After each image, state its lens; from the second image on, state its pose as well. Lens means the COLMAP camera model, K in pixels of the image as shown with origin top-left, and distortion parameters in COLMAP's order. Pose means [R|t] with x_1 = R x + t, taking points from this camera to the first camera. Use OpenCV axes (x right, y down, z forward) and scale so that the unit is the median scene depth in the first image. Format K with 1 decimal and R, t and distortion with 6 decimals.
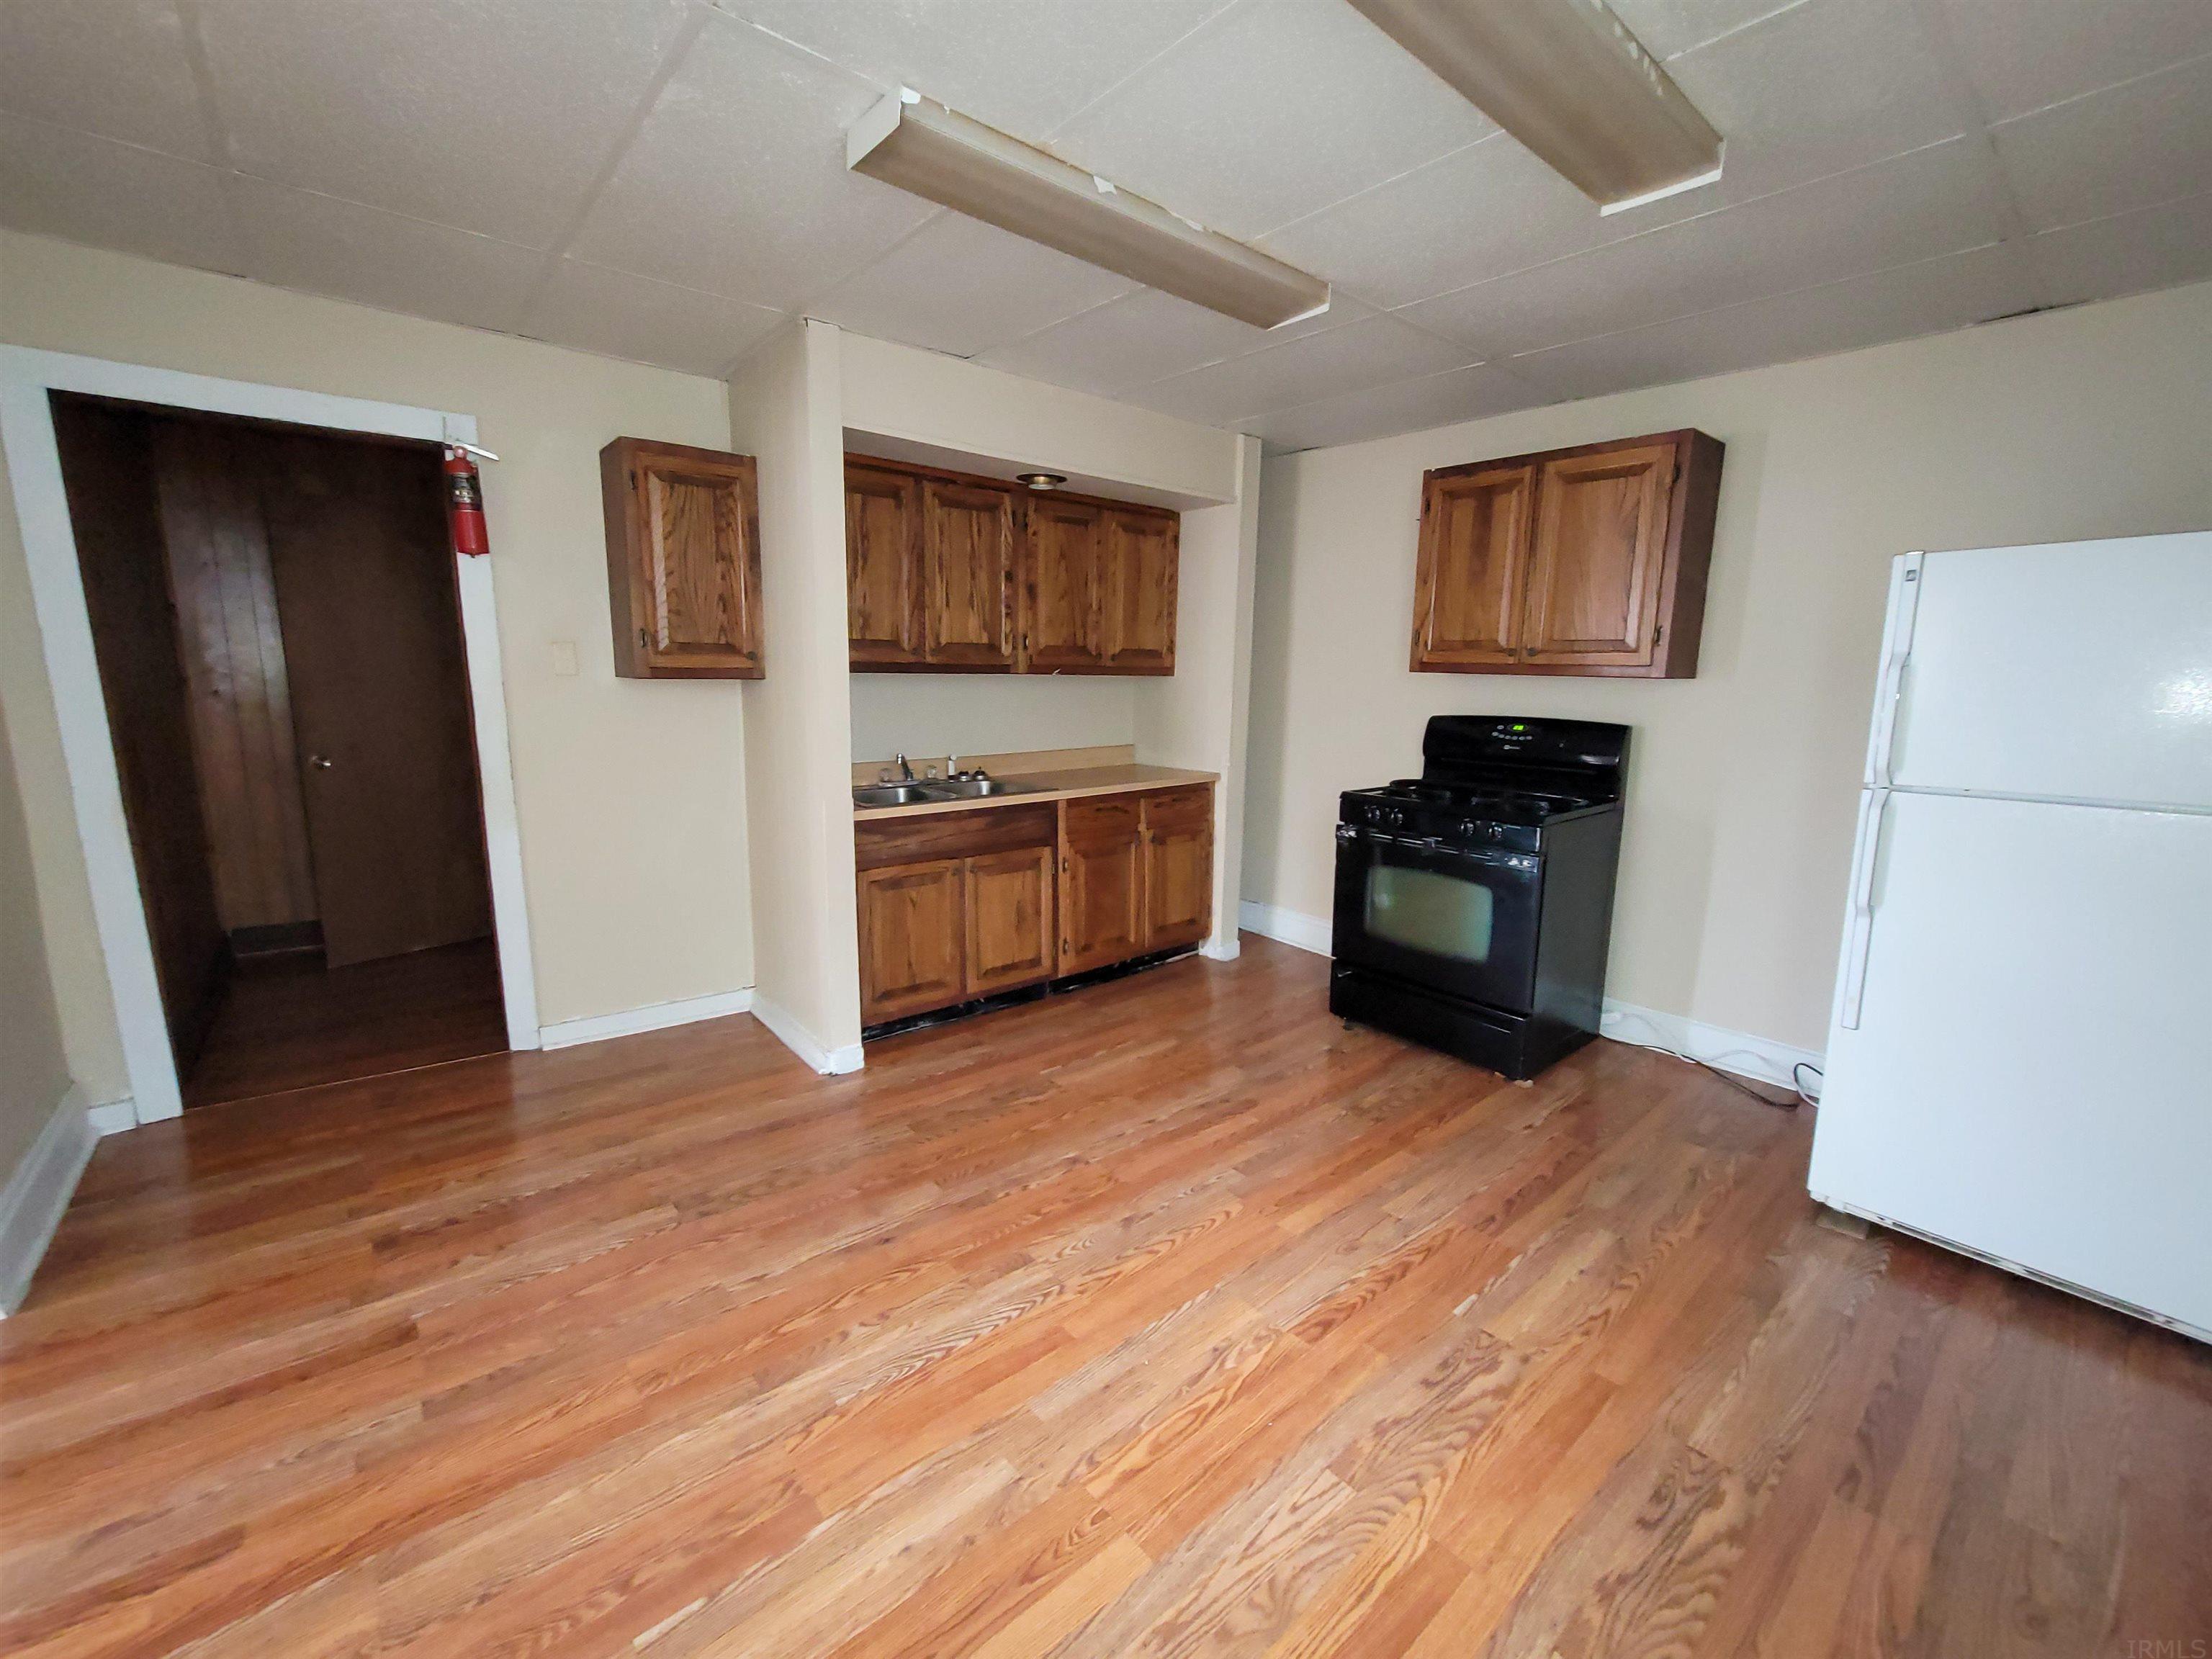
lens RADIAL K [[905.7, 0, 1107.2], [0, 905.7, 828.8], [0, 0, 1]] dist [-0.006067, 0.002936]
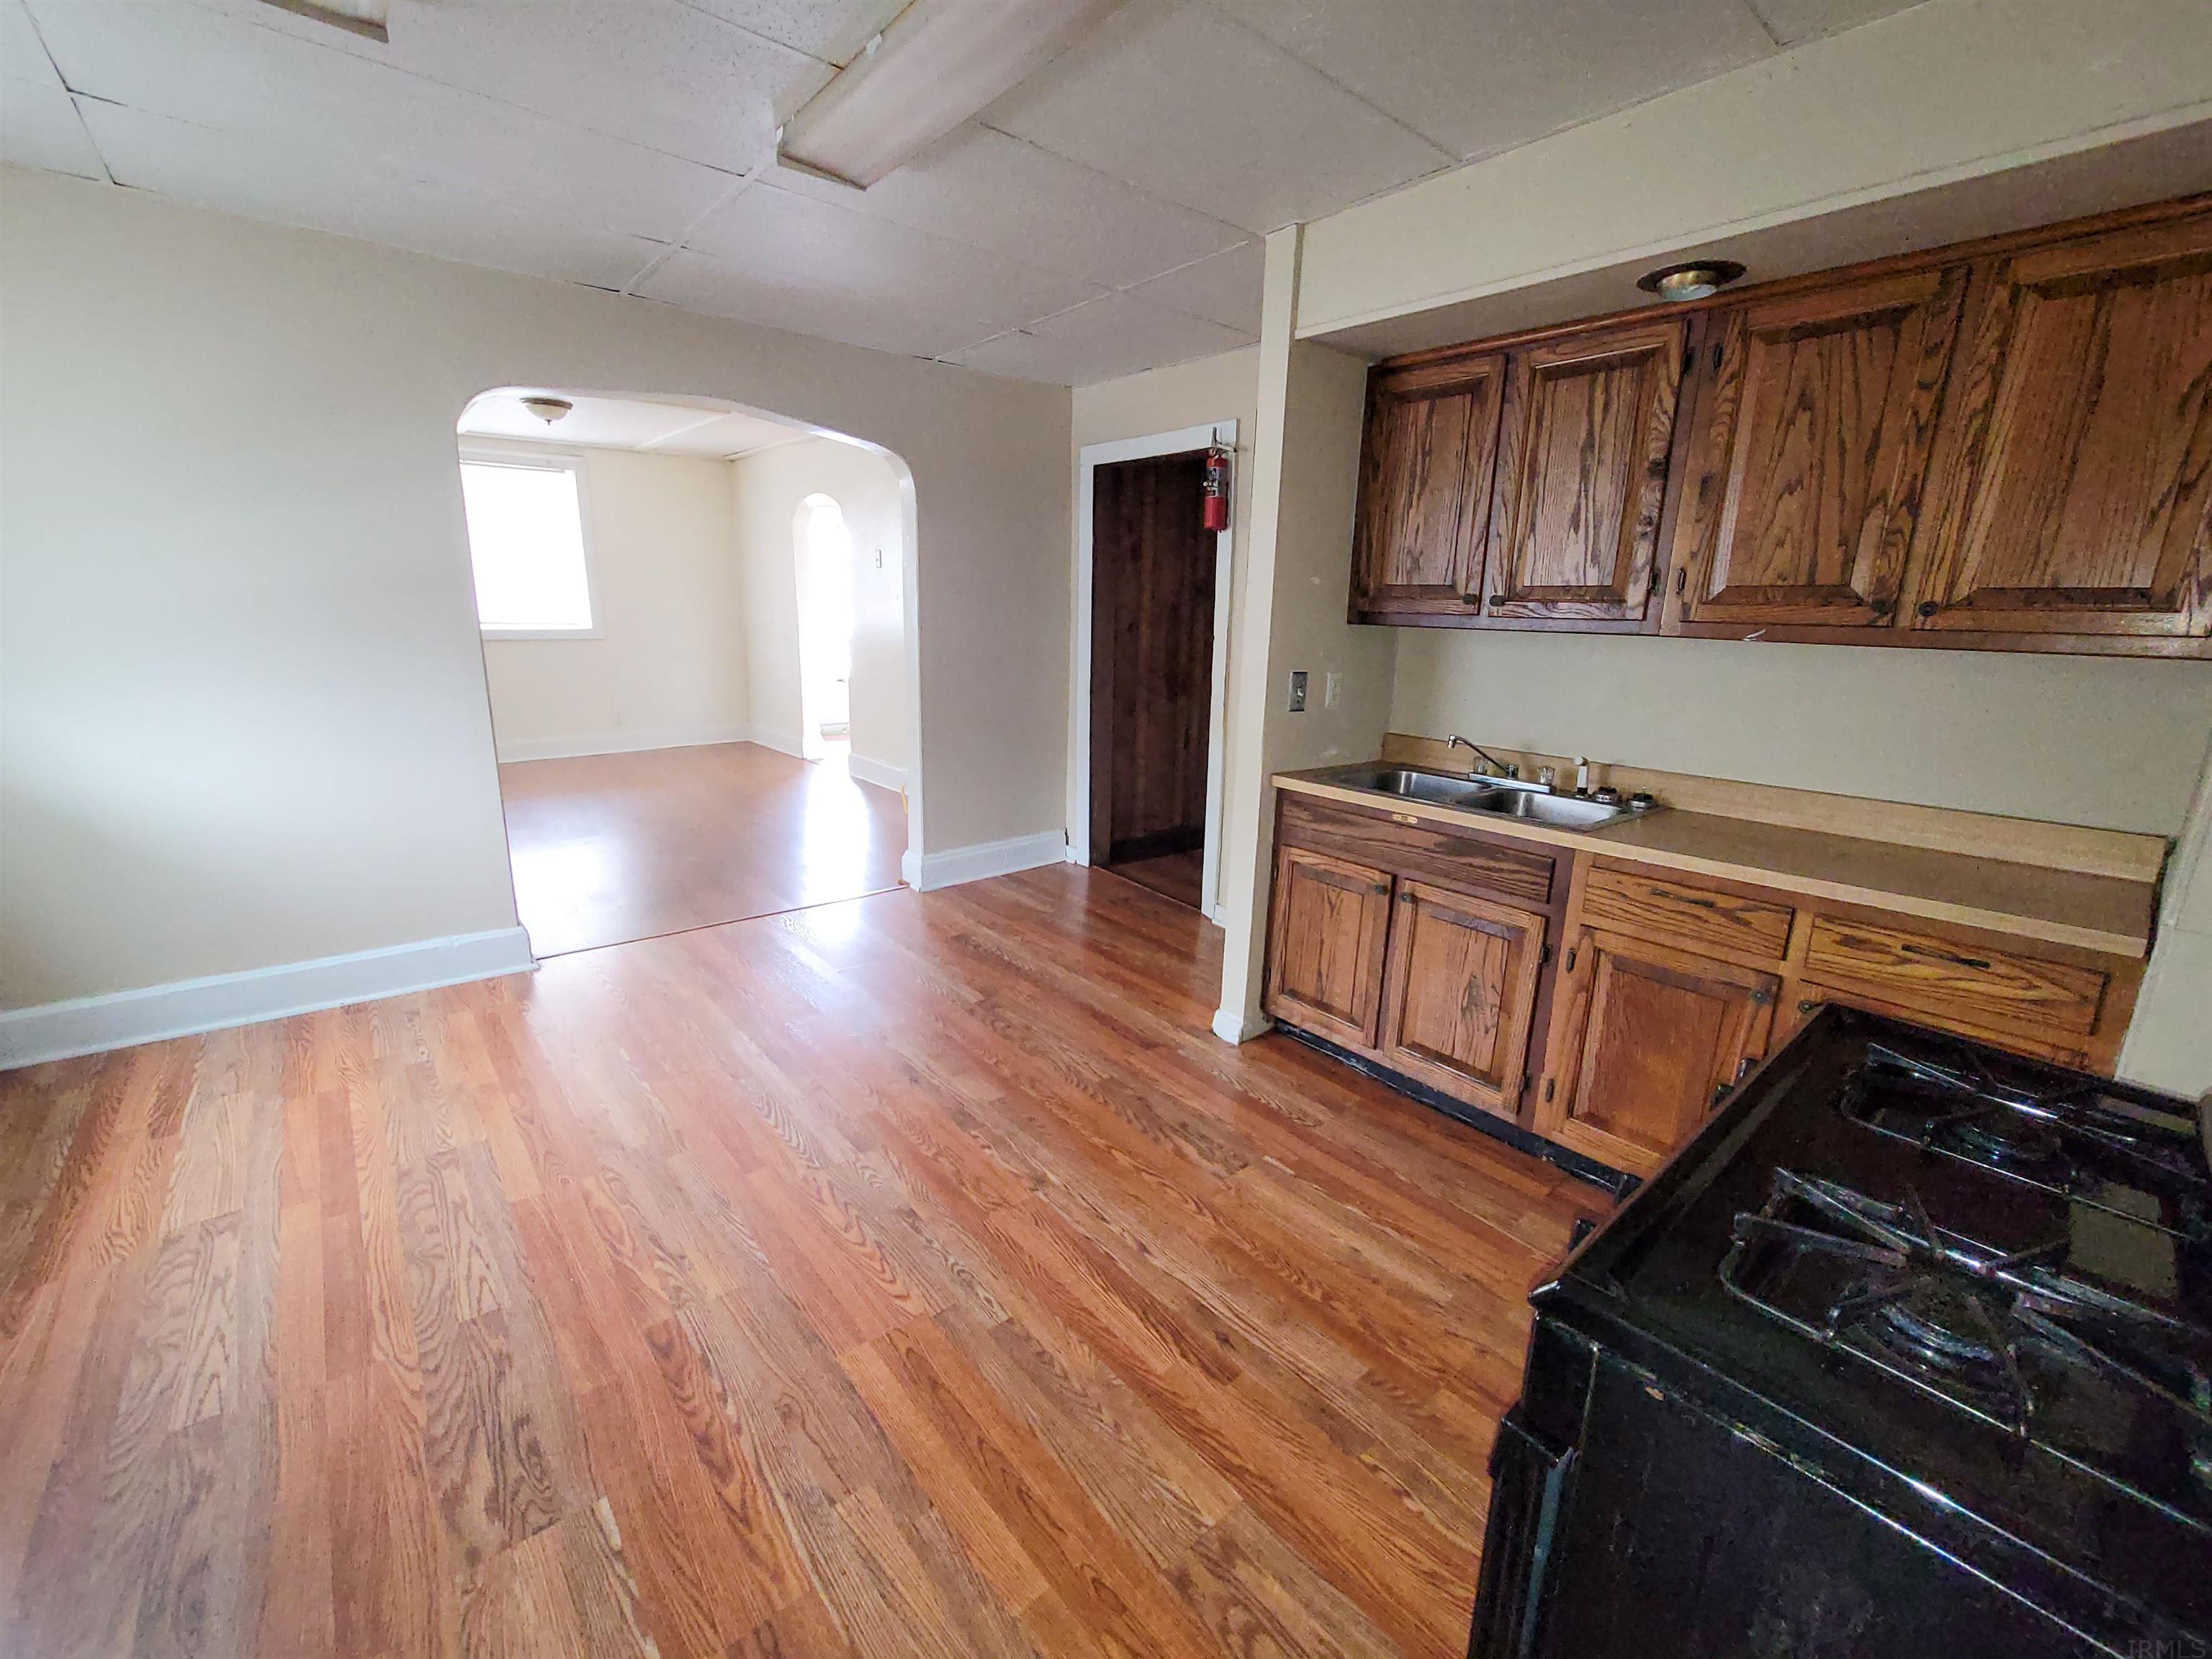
lens RADIAL K [[905.7, 0, 1101.9], [0, 905.7, 824.7], [0, 0, 1]] dist [-0.006067, 0.002936]
pose [[0.005479, 0.217370, -0.976074, 0.827411], [-0.206648, 0.955265, 0.211576, -0.172419], [0.978400, 0.200545, 0.050153, 1.066901]]
